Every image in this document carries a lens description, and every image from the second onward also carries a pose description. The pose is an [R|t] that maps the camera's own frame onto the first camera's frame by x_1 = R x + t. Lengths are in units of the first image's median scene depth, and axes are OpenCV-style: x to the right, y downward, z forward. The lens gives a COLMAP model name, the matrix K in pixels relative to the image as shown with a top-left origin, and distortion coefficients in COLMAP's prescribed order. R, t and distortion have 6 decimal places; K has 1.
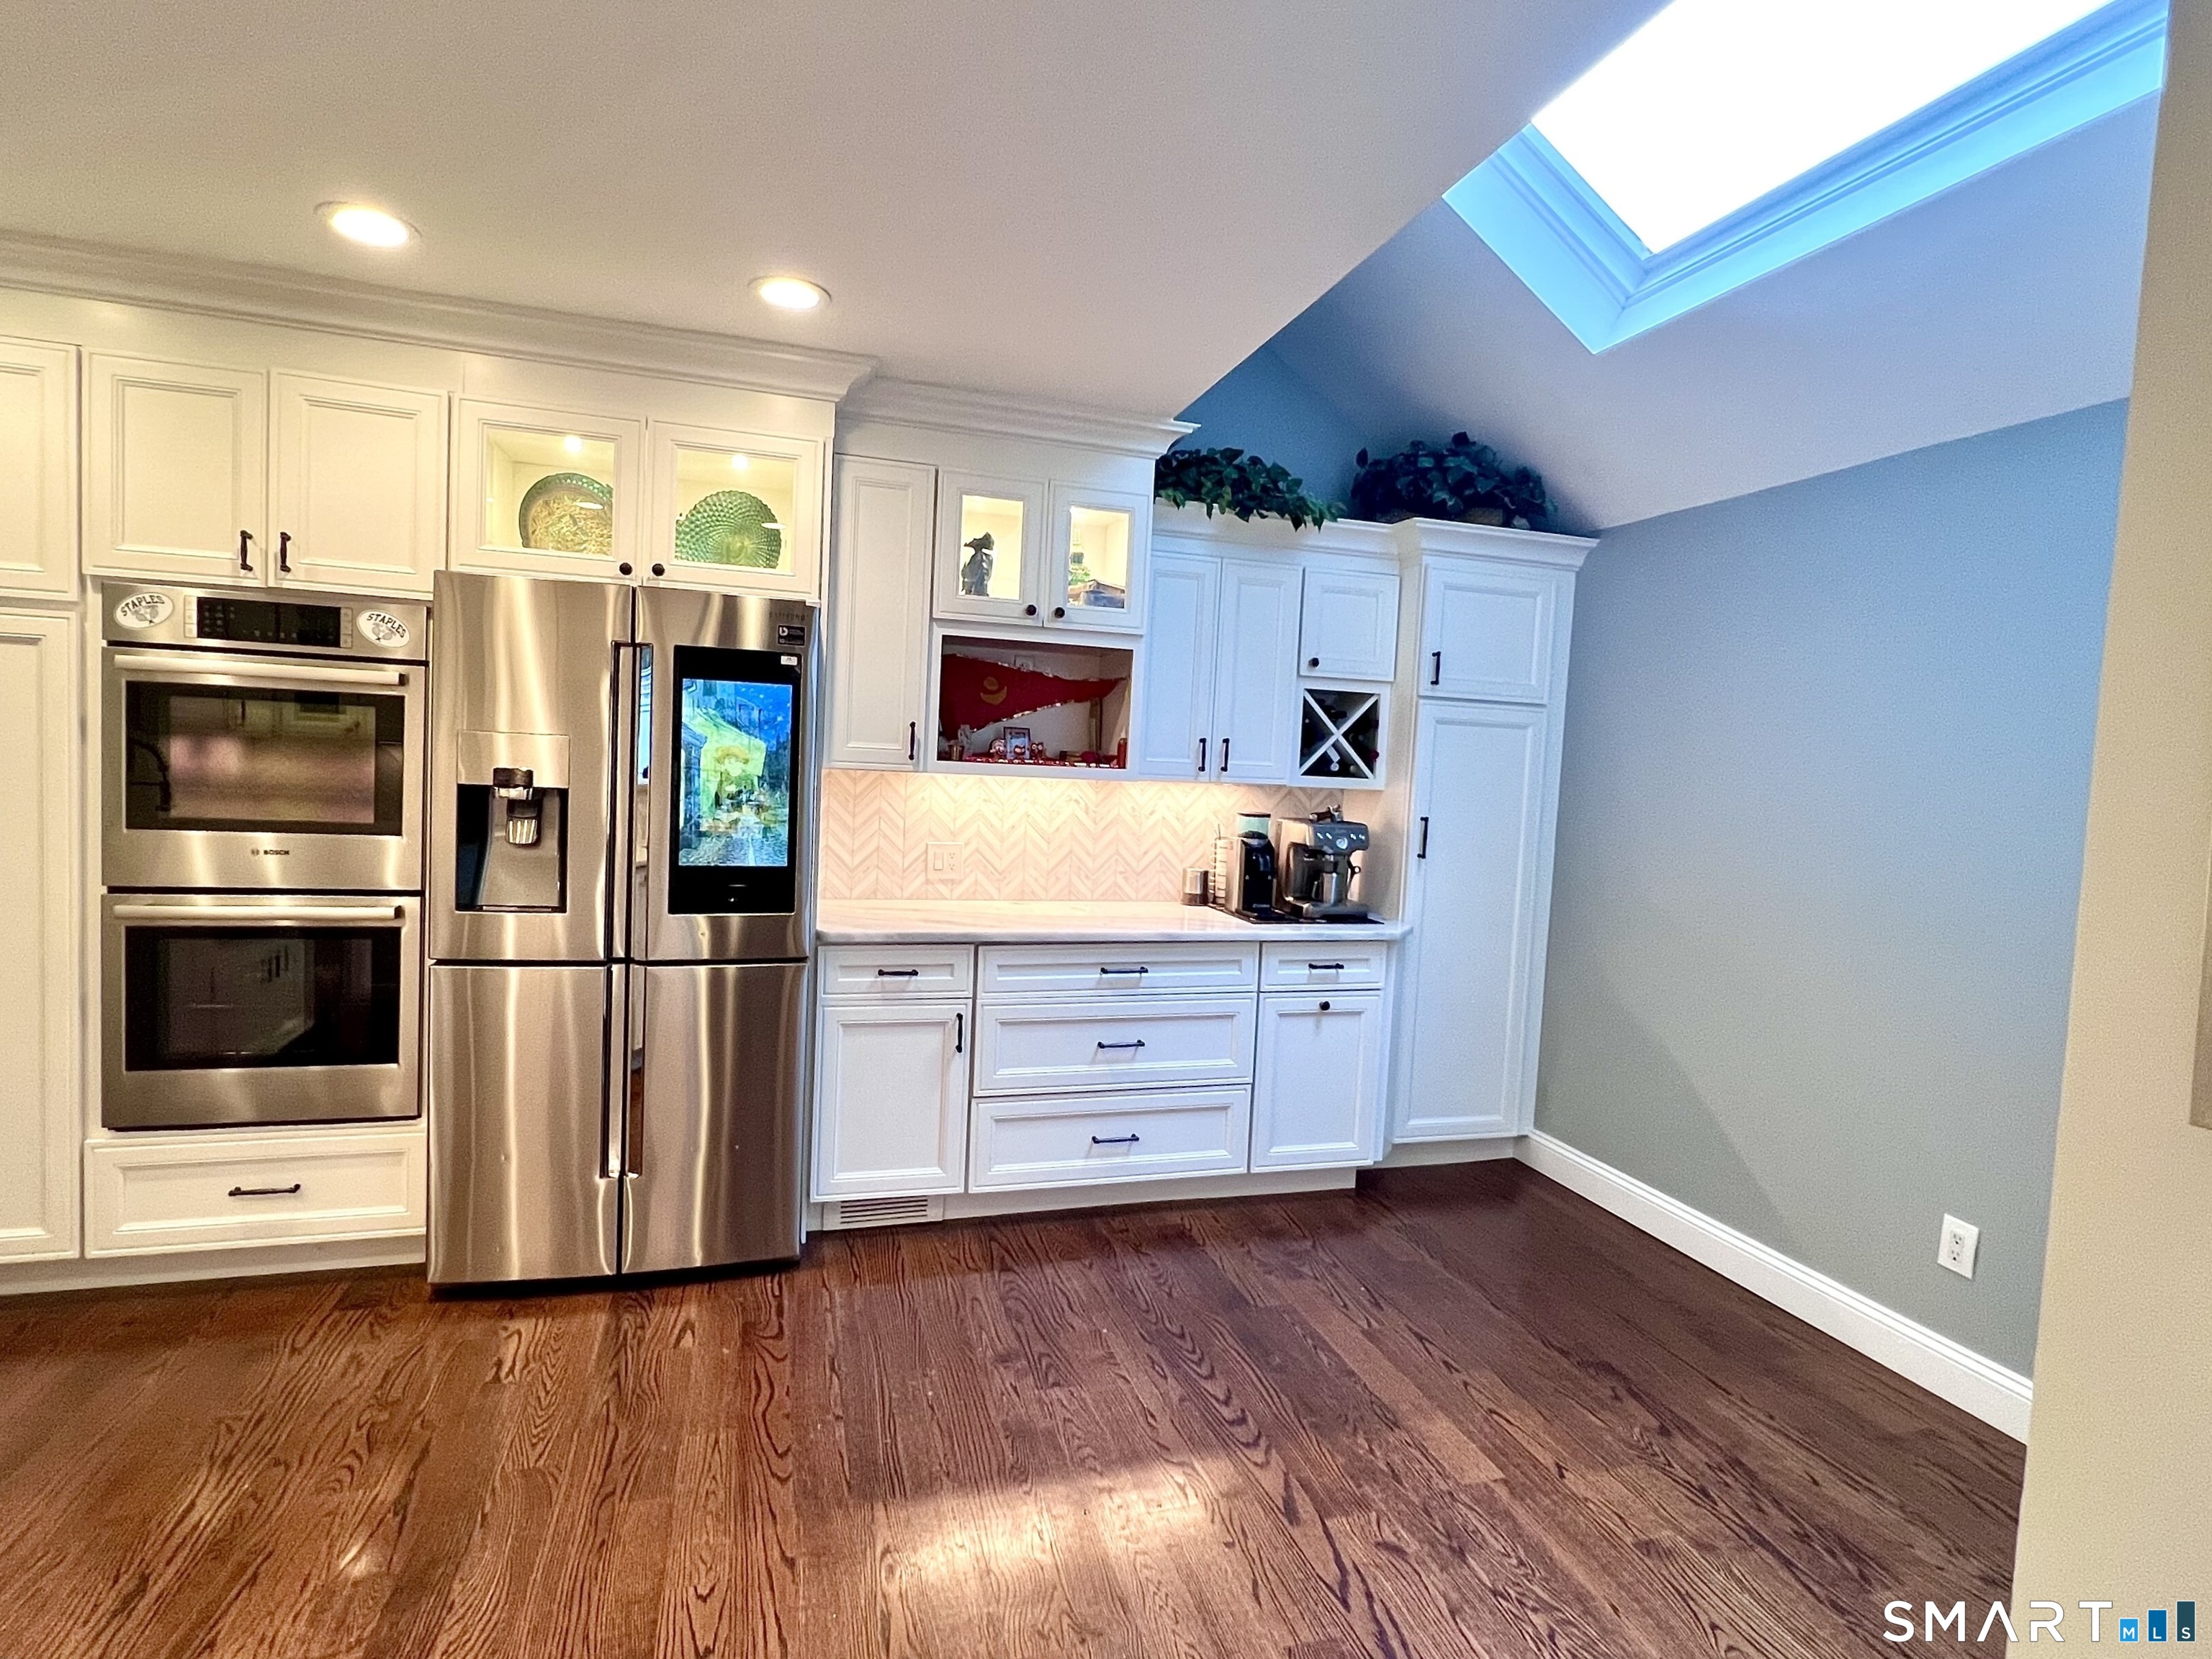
lens RADIAL K [[1108.9, 0, 1103.6], [0, 1108.9, 817.8], [0, 0, 1]] dist [0.001842, 0.000104]
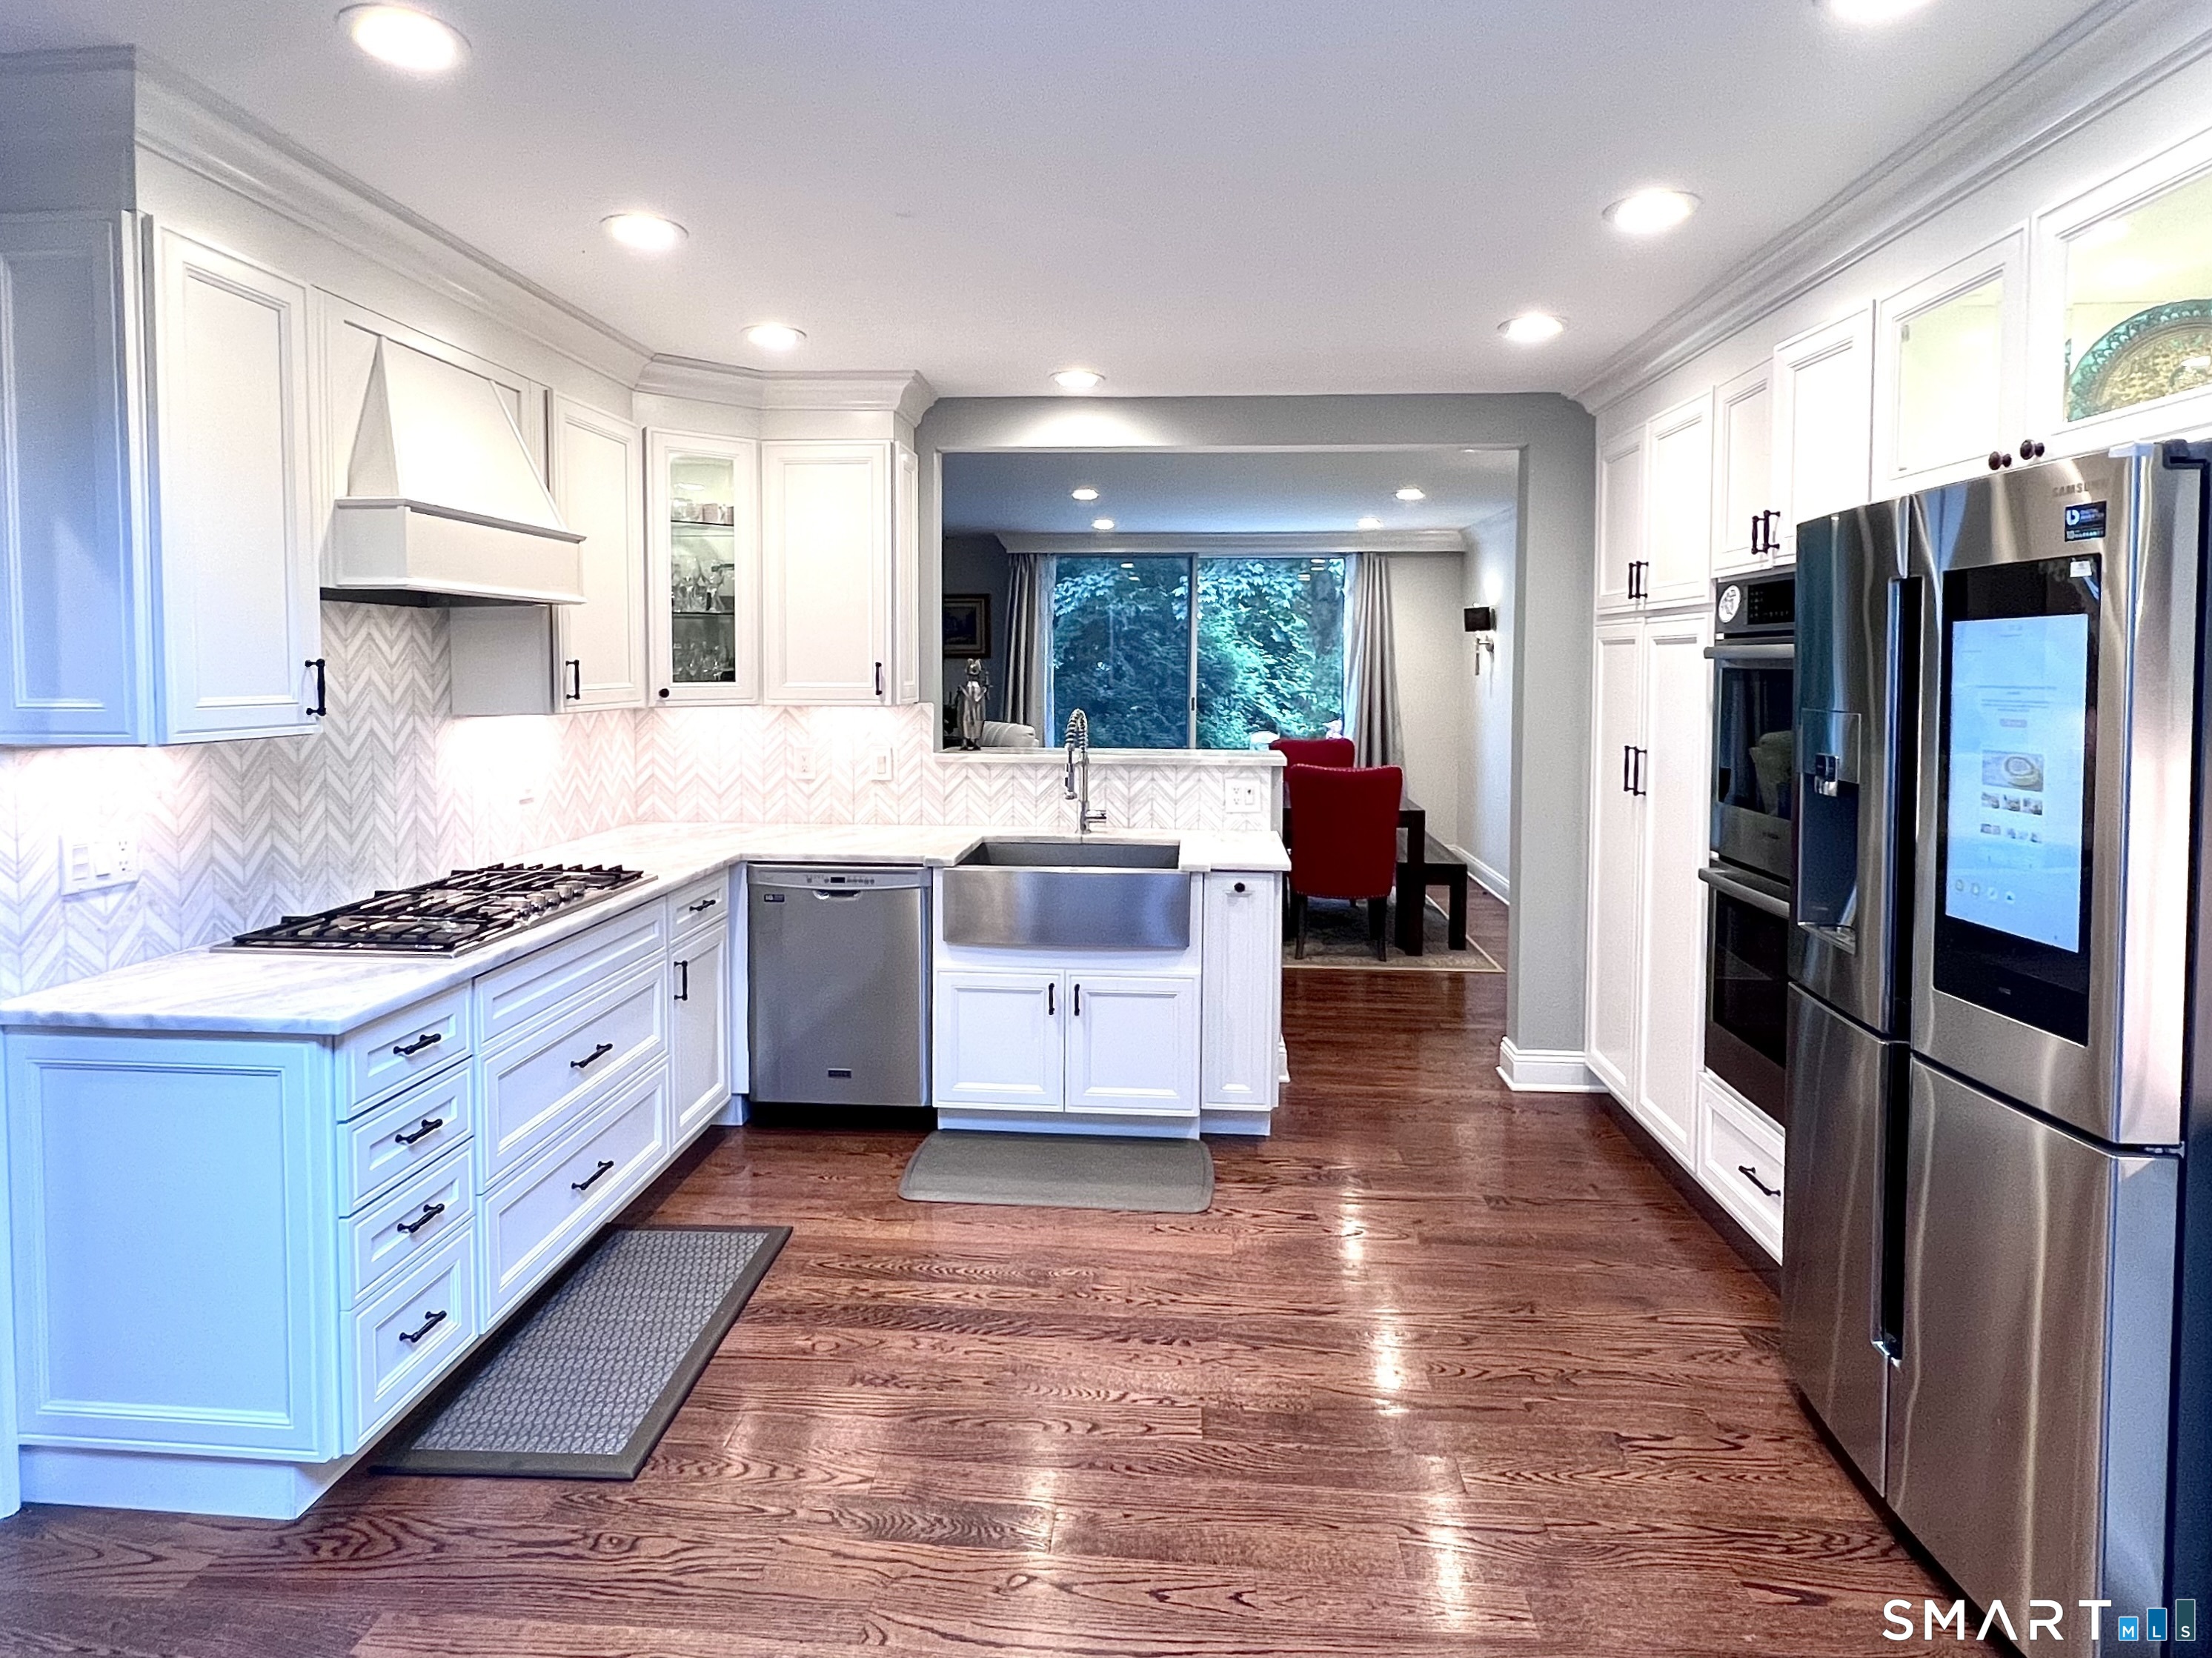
lens RADIAL K [[1202.6, 0, 1086.4], [0, 1202.6, 712.1], [0, 0, 1]] dist [0.003506, 0.000933]
pose [[-0.364364, -0.013855, -0.931153, 0.363395], [-0.072959, 0.997241, 0.013711, -0.038579], [0.928394, 0.072931, -0.364370, 0.647933]]
